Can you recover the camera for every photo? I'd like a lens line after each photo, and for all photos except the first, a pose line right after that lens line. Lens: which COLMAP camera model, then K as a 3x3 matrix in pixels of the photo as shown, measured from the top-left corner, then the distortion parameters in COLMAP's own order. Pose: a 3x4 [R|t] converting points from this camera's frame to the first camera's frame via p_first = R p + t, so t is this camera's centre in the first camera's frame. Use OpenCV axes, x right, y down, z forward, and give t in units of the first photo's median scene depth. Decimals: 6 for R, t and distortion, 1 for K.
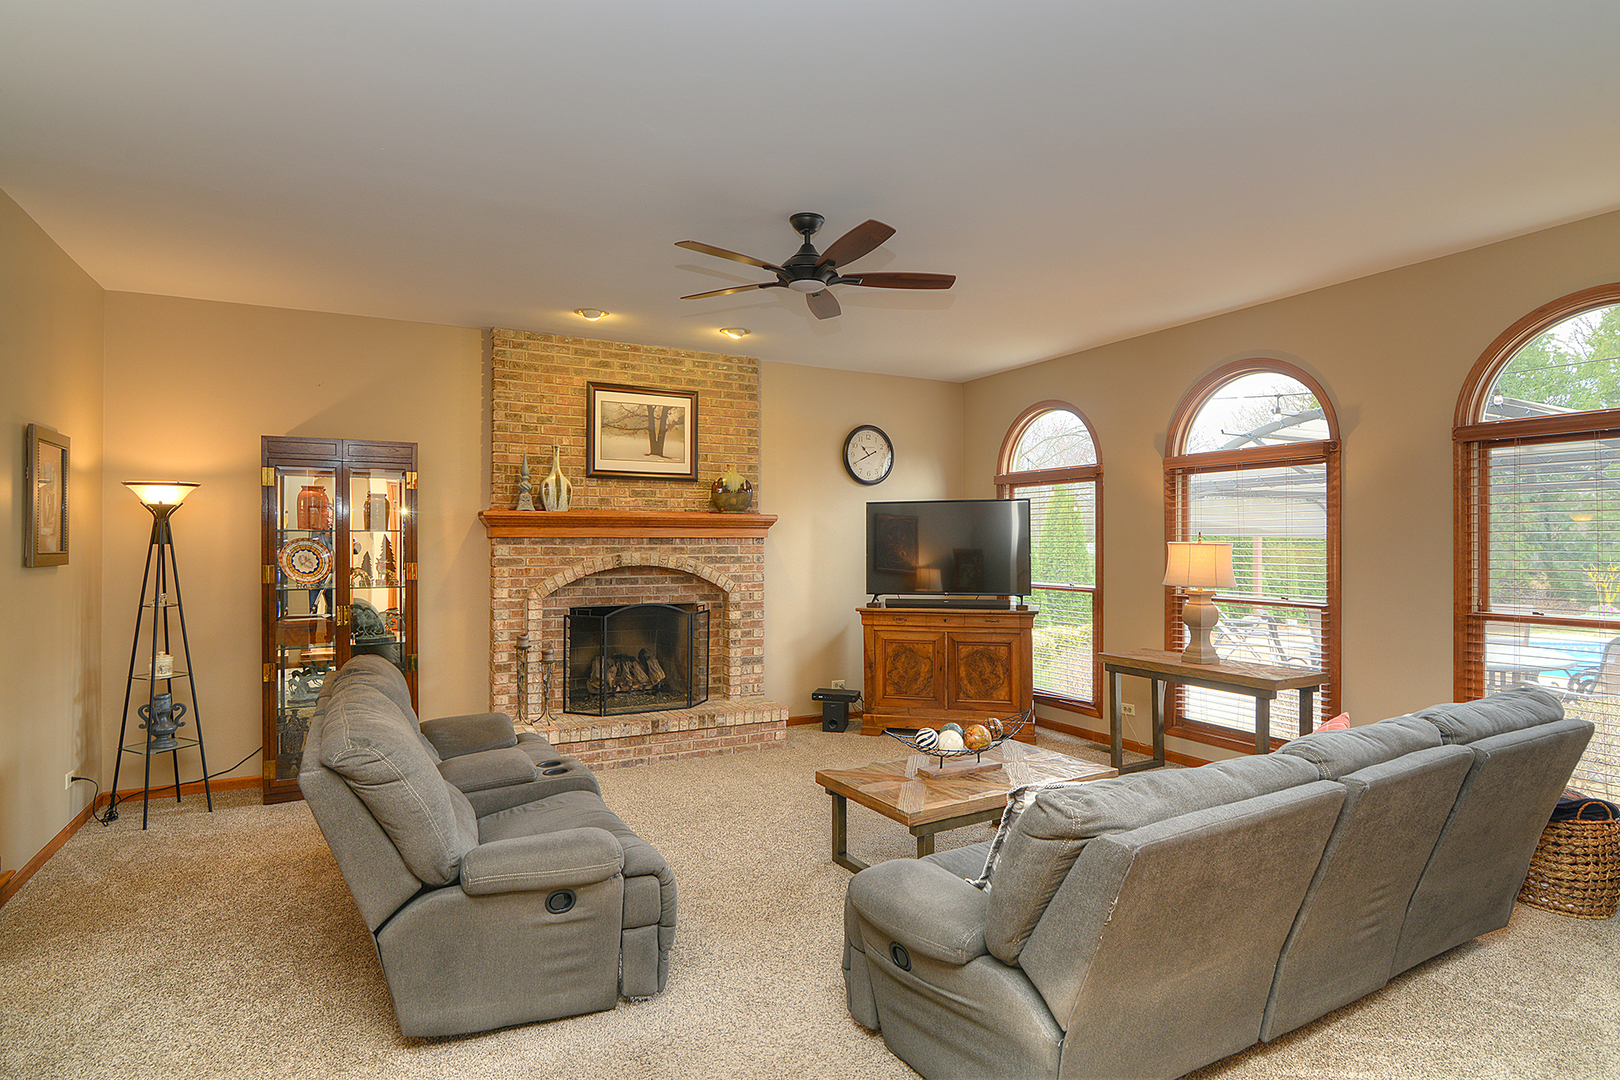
lens RADIAL K [[821.7, 0, 811.0], [0, 821.7, 542.6], [0, 0, 1]] dist [-0.000075, -0.000513]
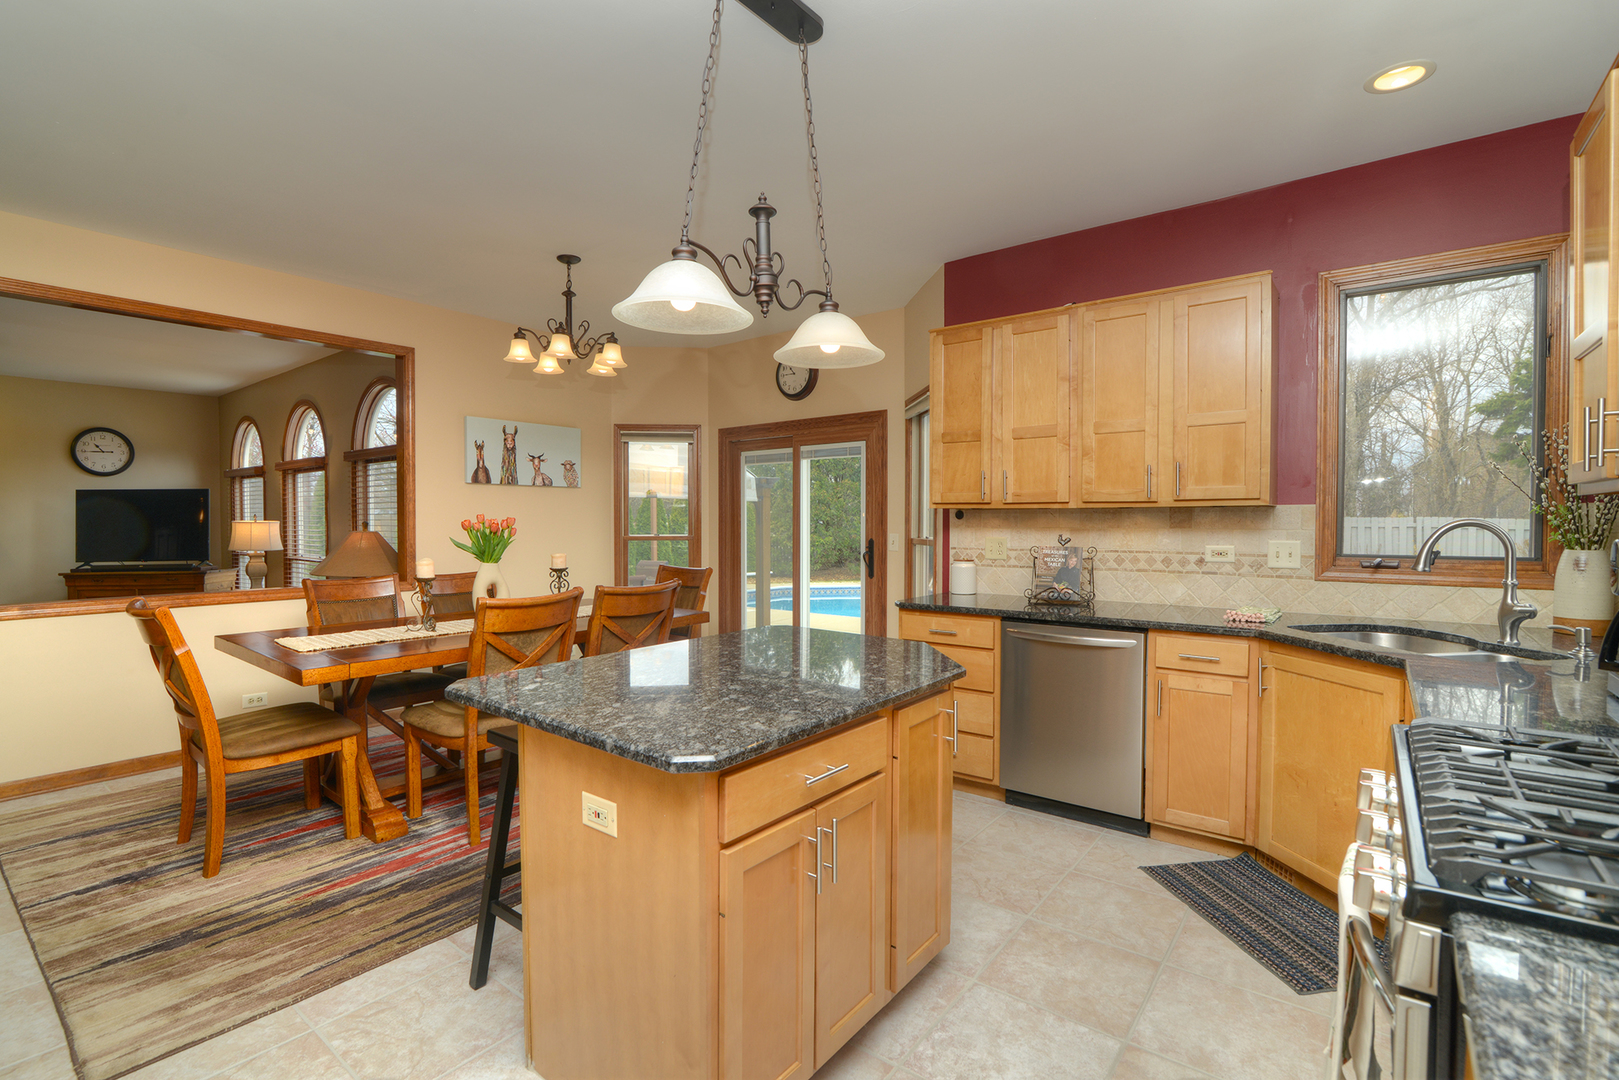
lens RADIAL K [[741.8, 0, 808.6], [0, 741.8, 536.3], [0, 0, 1]] dist [-0.020044, 0.002295]
pose [[0.914660, -0.016075, 0.403905, 0.703717], [0.006216, 0.999650, 0.025710, 0.001147], [-0.404177, -0.021005, 0.914439, -0.533295]]
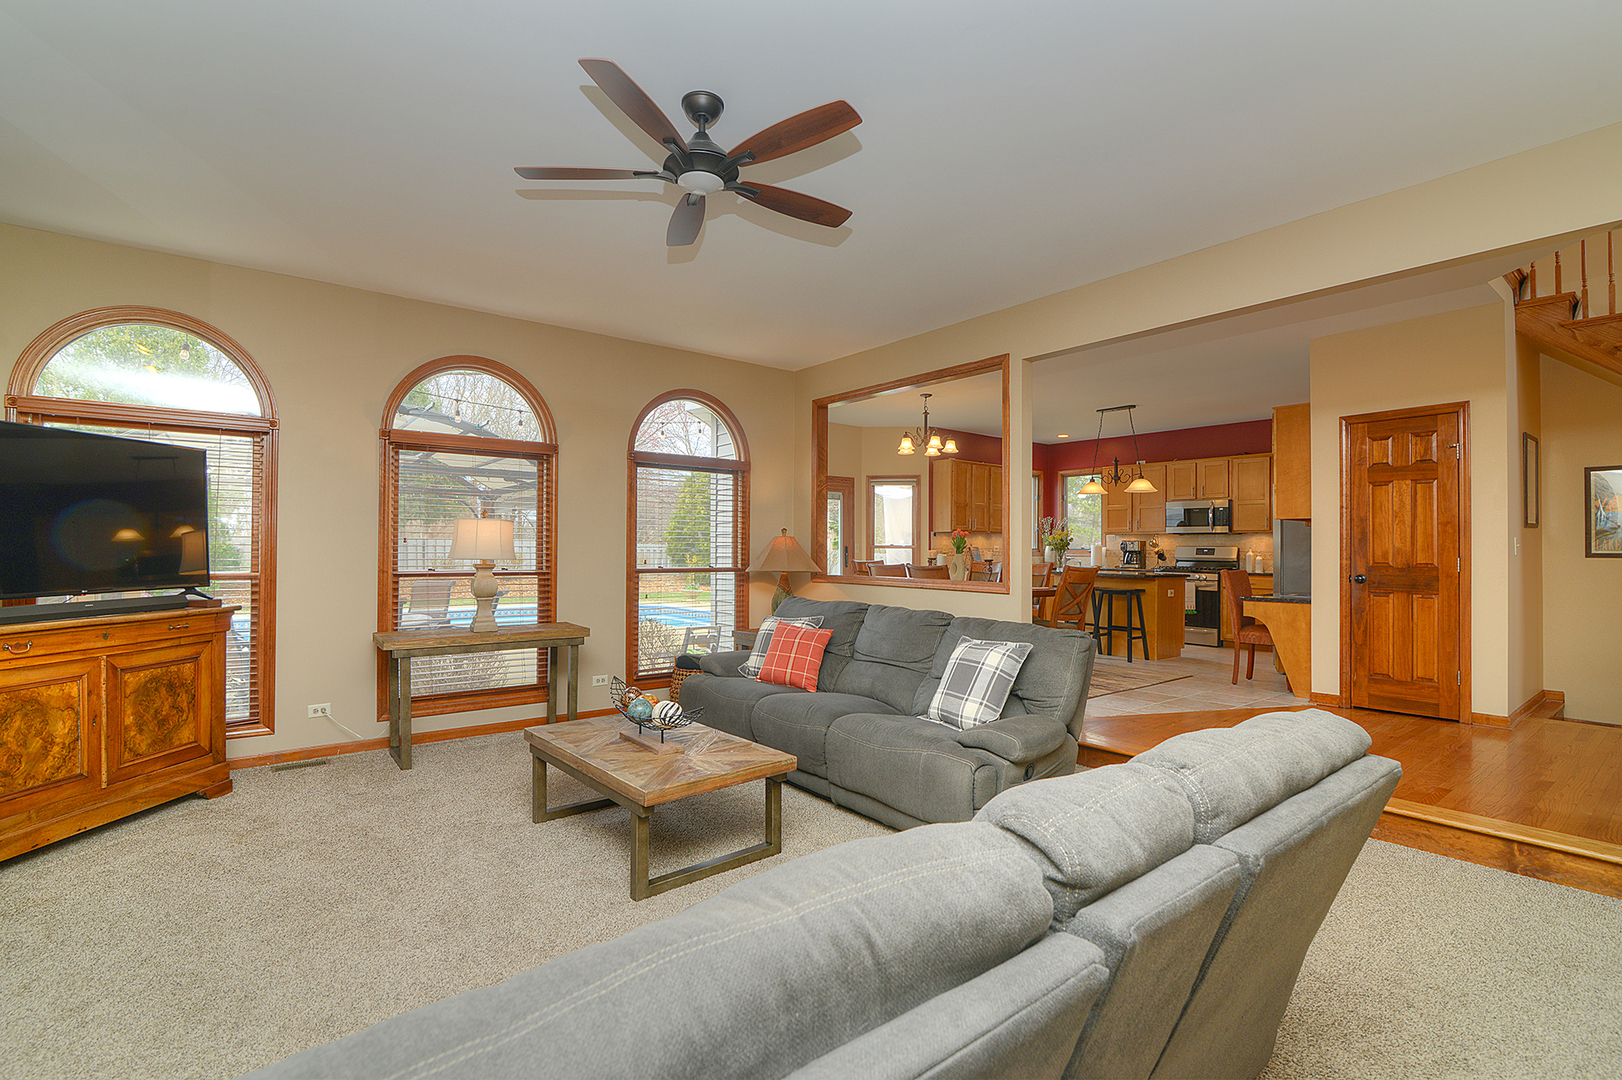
lens RADIAL K [[743.2, 0, 800.9], [0, 743.2, 547.4], [0, 0, 1]] dist [-0.020044, 0.002295]
pose [[-0.173071, -0.003752, 0.984902, -0.452646], [-0.008554, 0.999961, 0.002306, 0.026177], [-0.984872, -0.008026, -0.173096, 0.618673]]
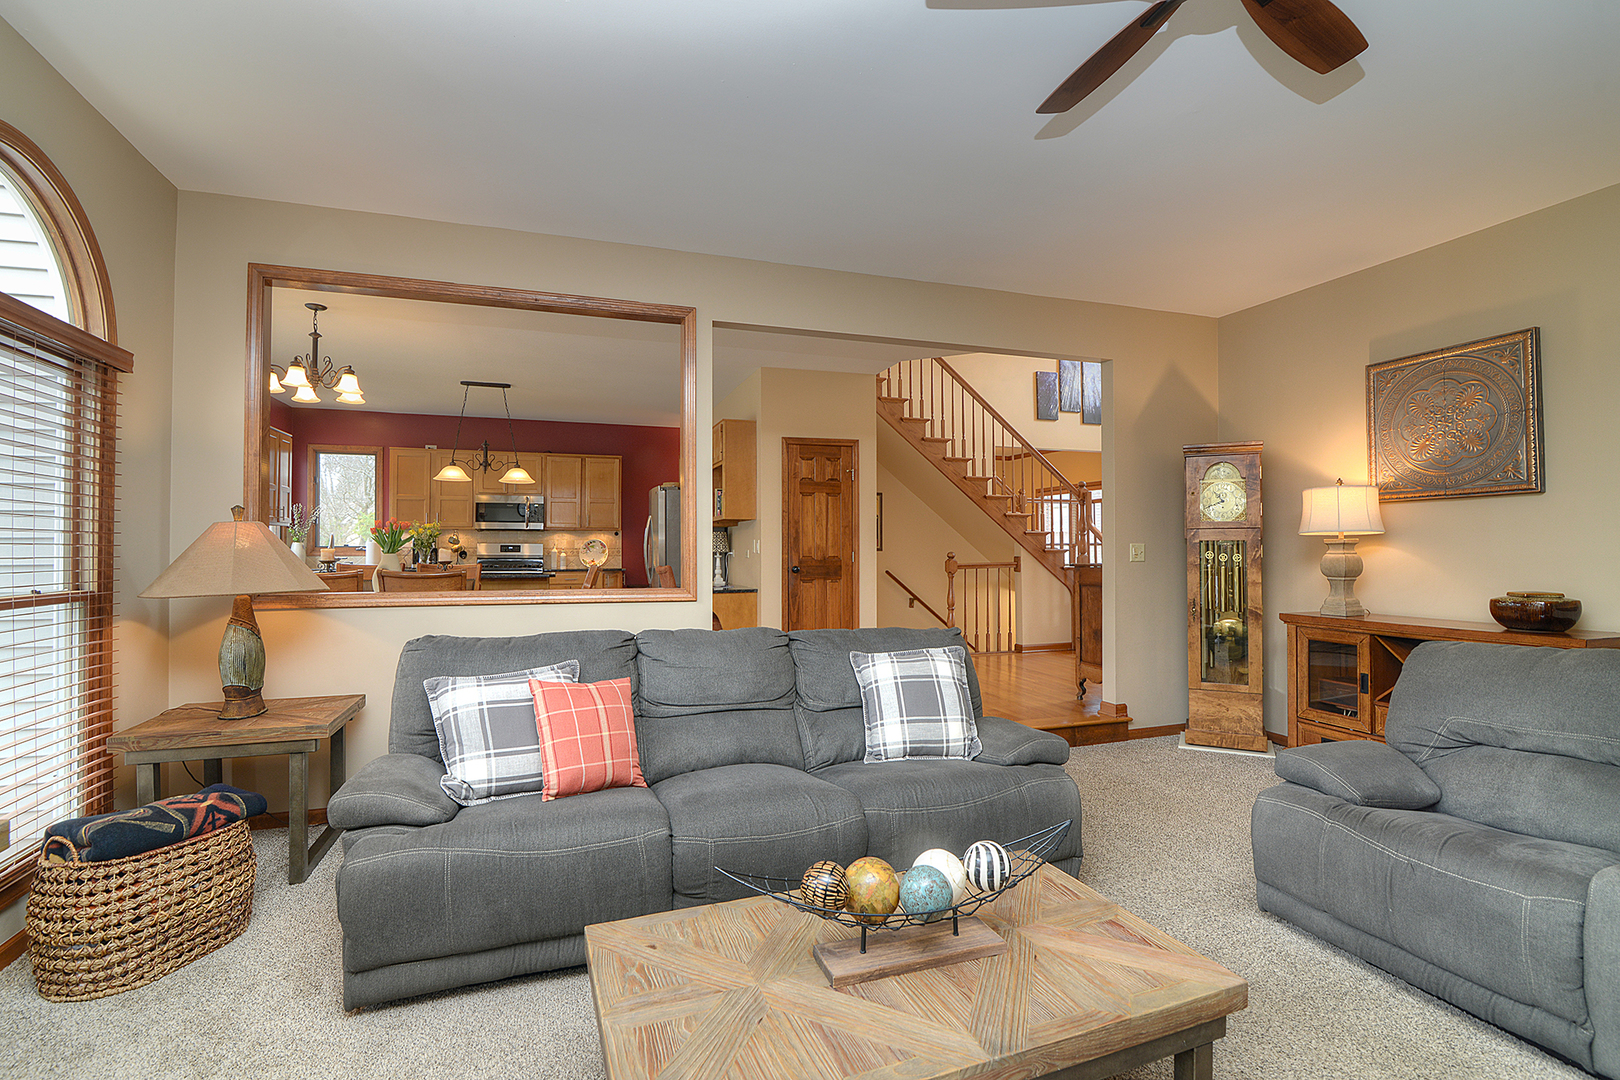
lens RADIAL K [[742.3, 0, 805.7], [0, 742.3, 531.6], [0, 0, 1]] dist [-0.020044, 0.002295]
pose [[-0.986386, -0.001267, 0.164443, 0.107006], [-0.005445, 0.999674, -0.024958, 0.031009], [-0.164357, -0.025513, -0.986071, 0.896922]]
